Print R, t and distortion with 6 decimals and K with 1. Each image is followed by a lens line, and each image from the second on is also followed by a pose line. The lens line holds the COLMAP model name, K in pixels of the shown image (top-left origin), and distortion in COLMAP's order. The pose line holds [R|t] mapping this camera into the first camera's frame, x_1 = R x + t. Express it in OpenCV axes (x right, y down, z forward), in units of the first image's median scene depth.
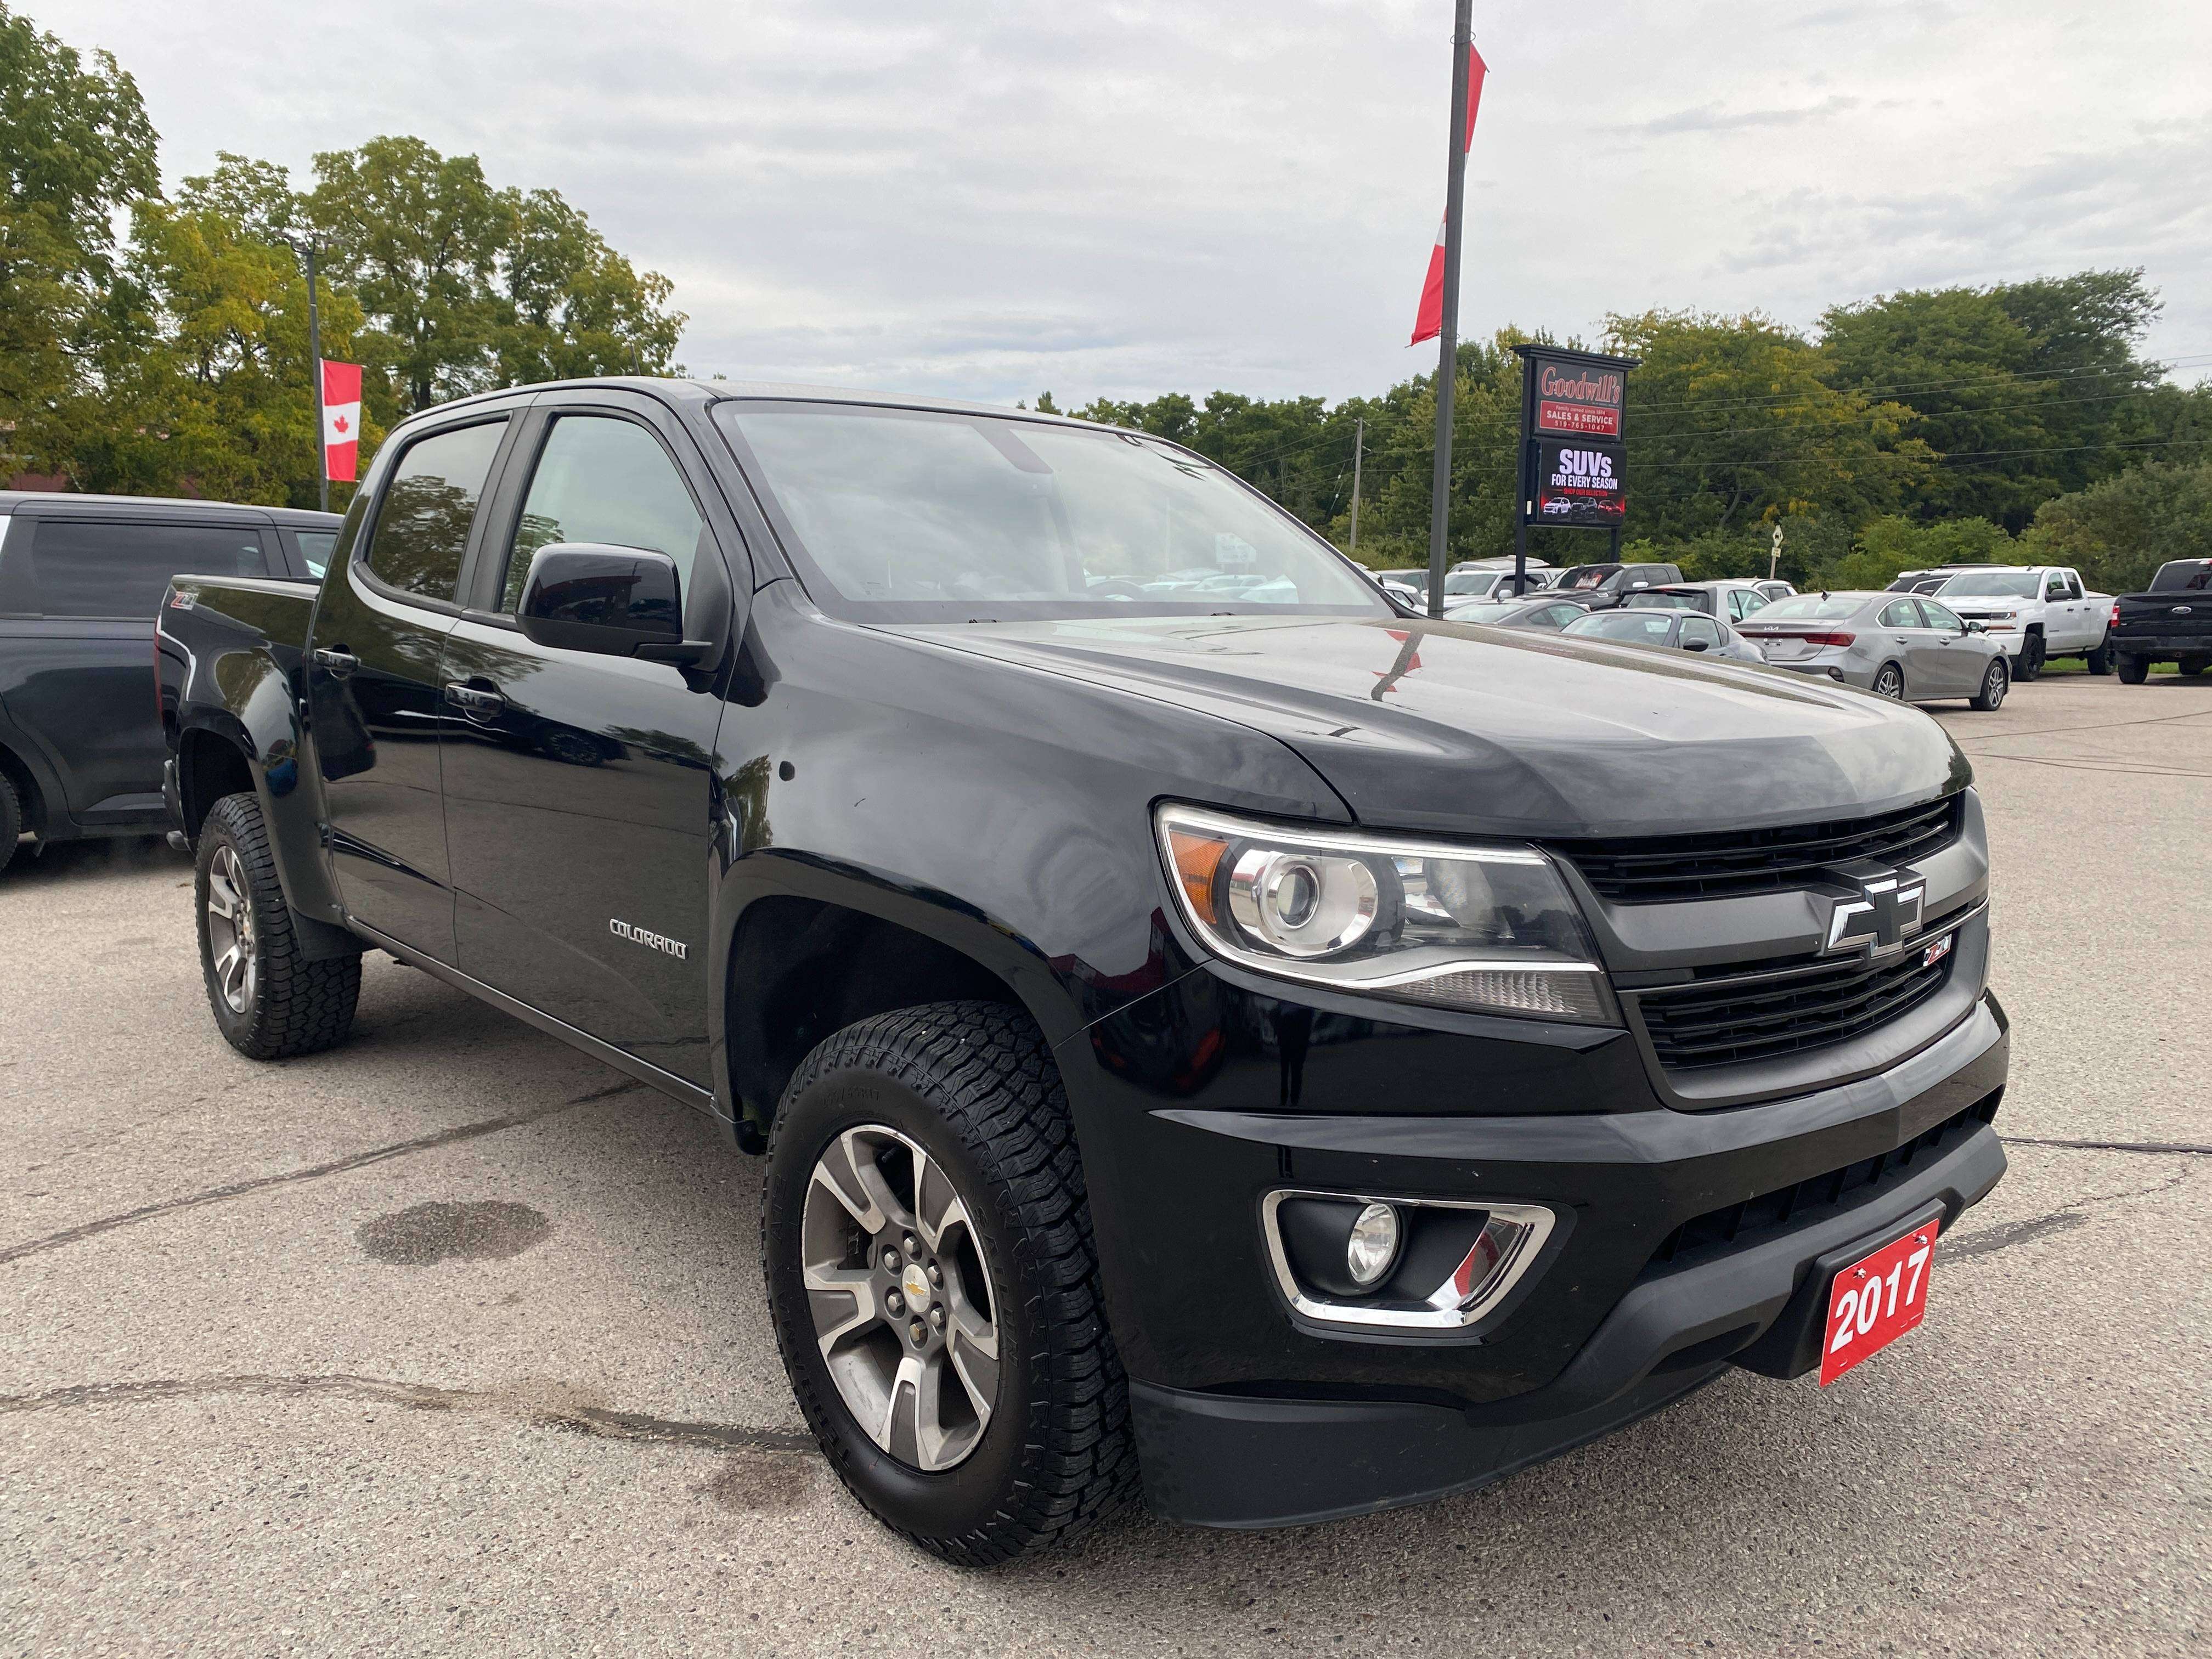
lens RADIAL K [[1805.2, 0, 1106.0], [0, 1805.2, 829.5], [0, 0, 1]] dist [0.030111, -0.029663]
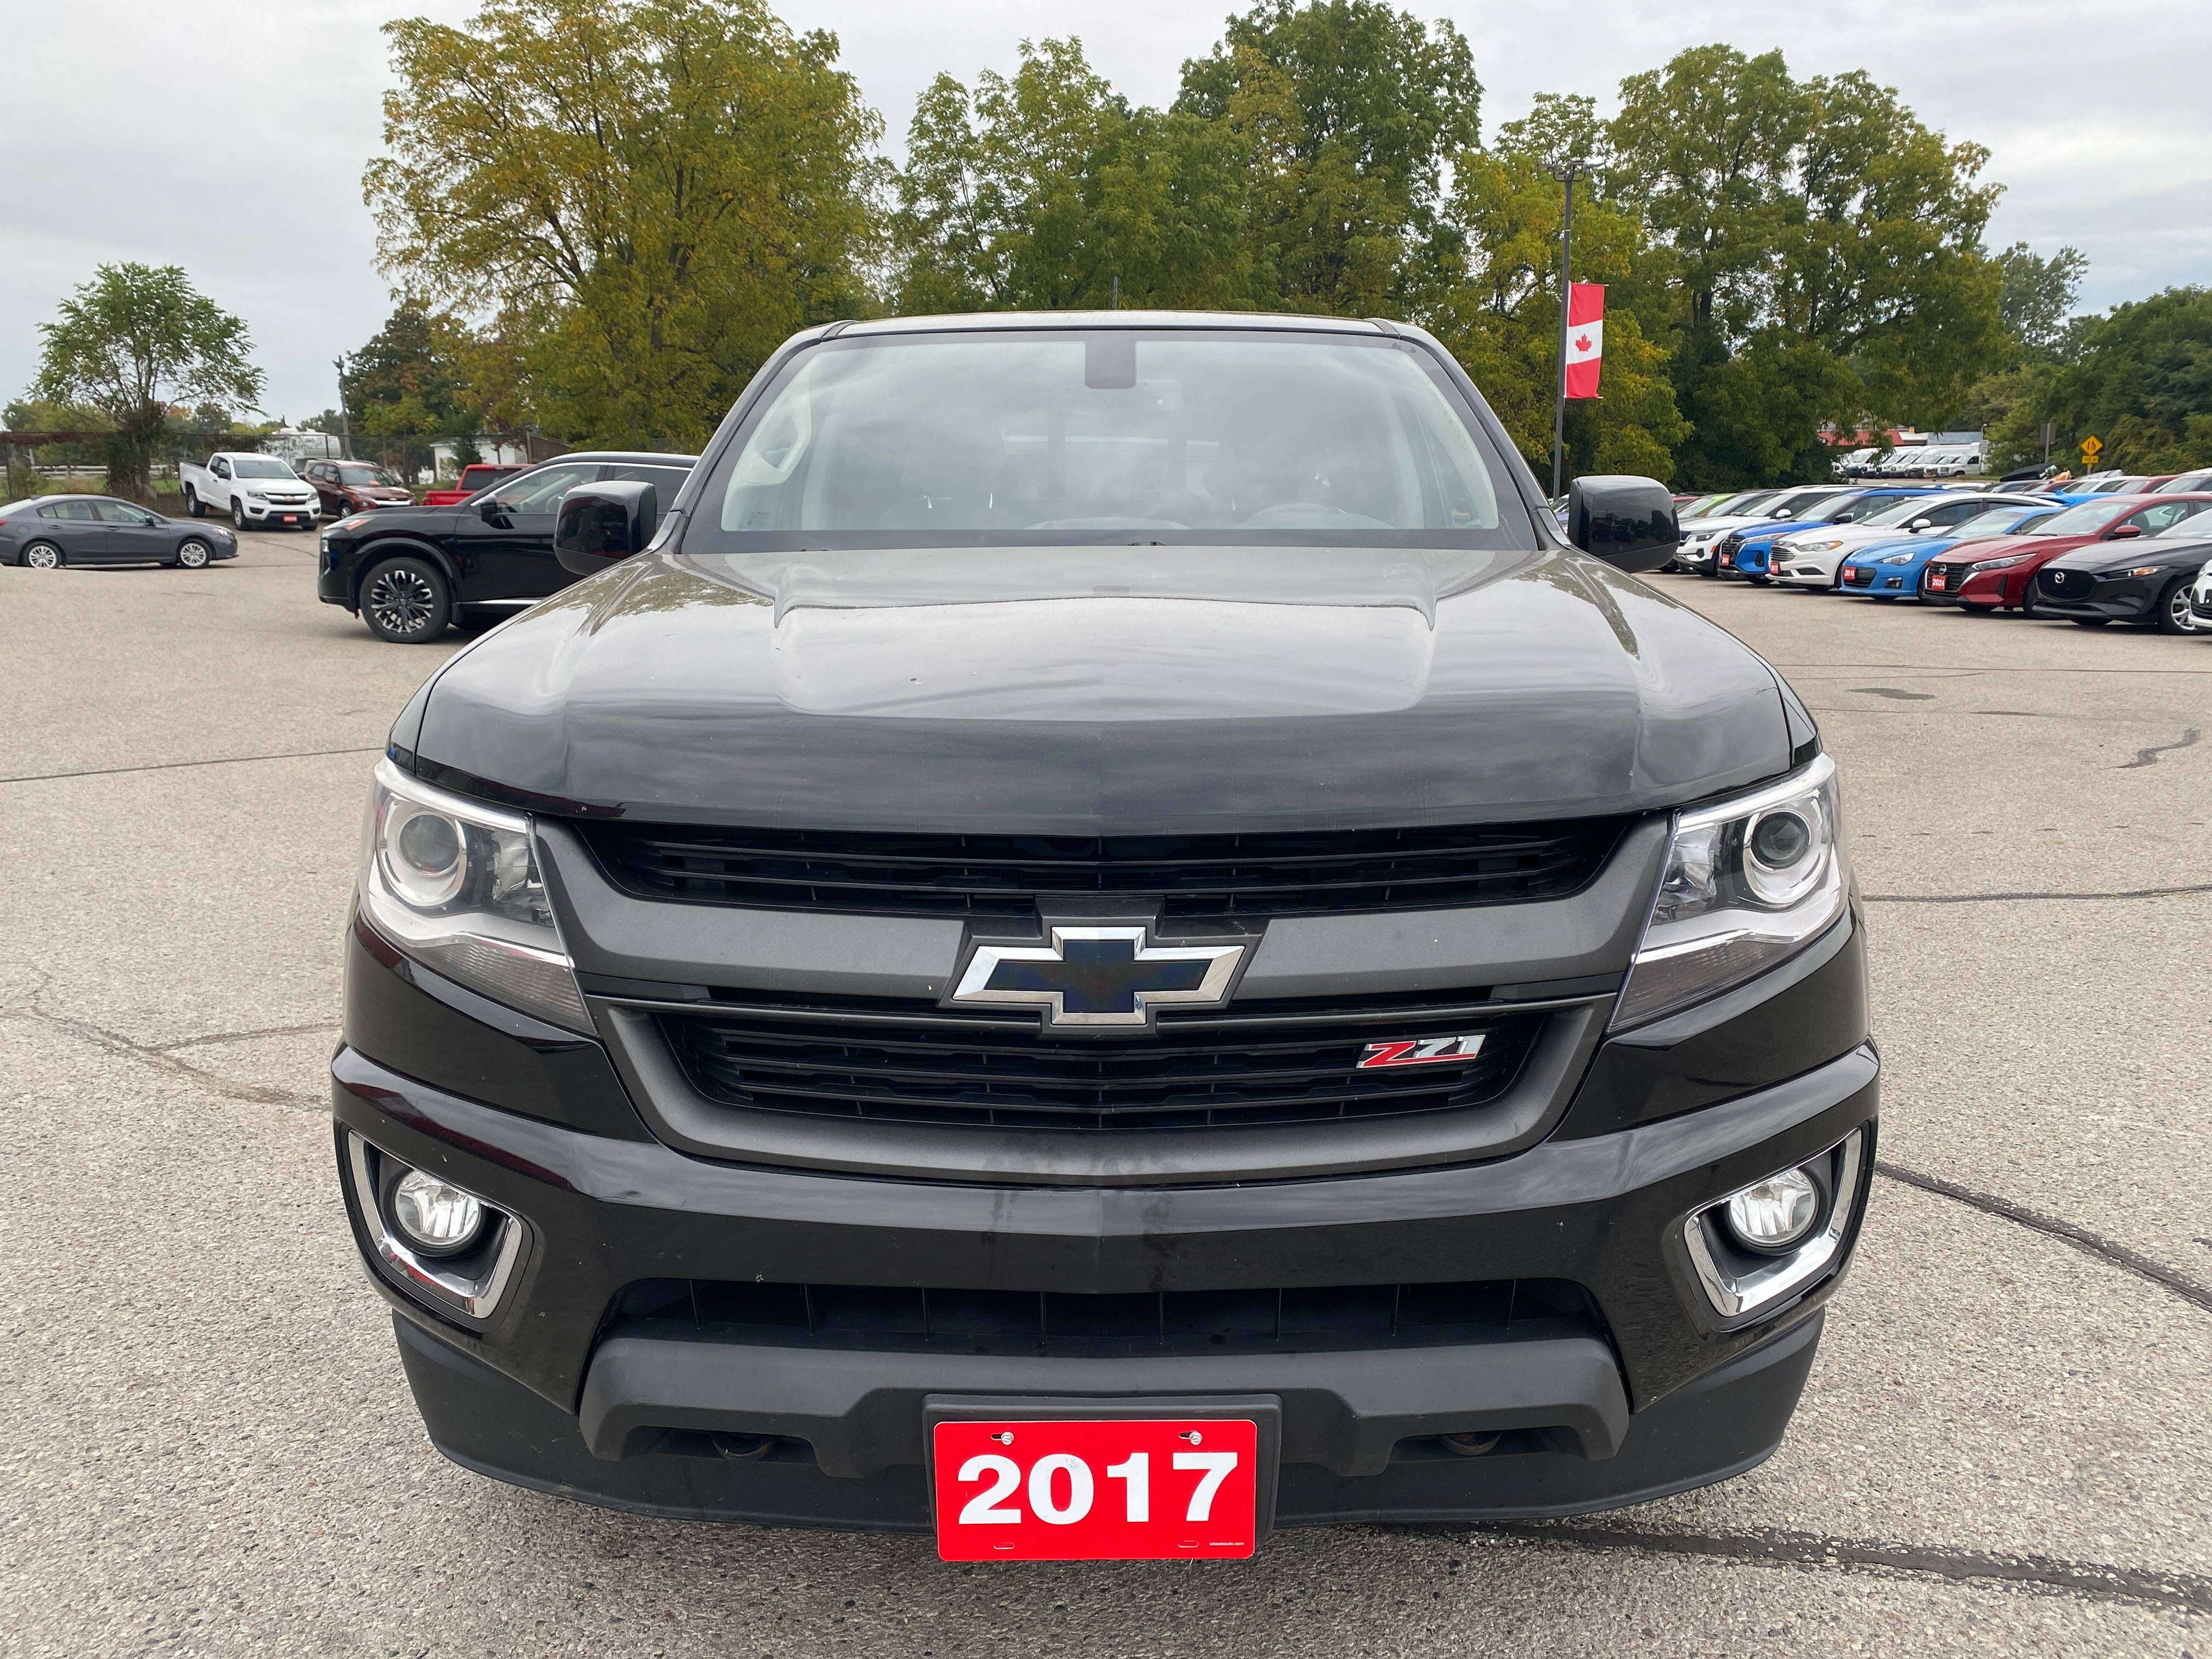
lens RADIAL K [[1802.4, 0, 1106.0], [0, 1802.4, 829.5], [0, 0, 1]] dist [-0.013517, 0.023743]
pose [[0.717176, 0.109267, -0.688272, 0.106716], [-0.074507, 0.993993, 0.080166, -0.007721], [0.692897, -0.006212, 0.721009, 0.056861]]
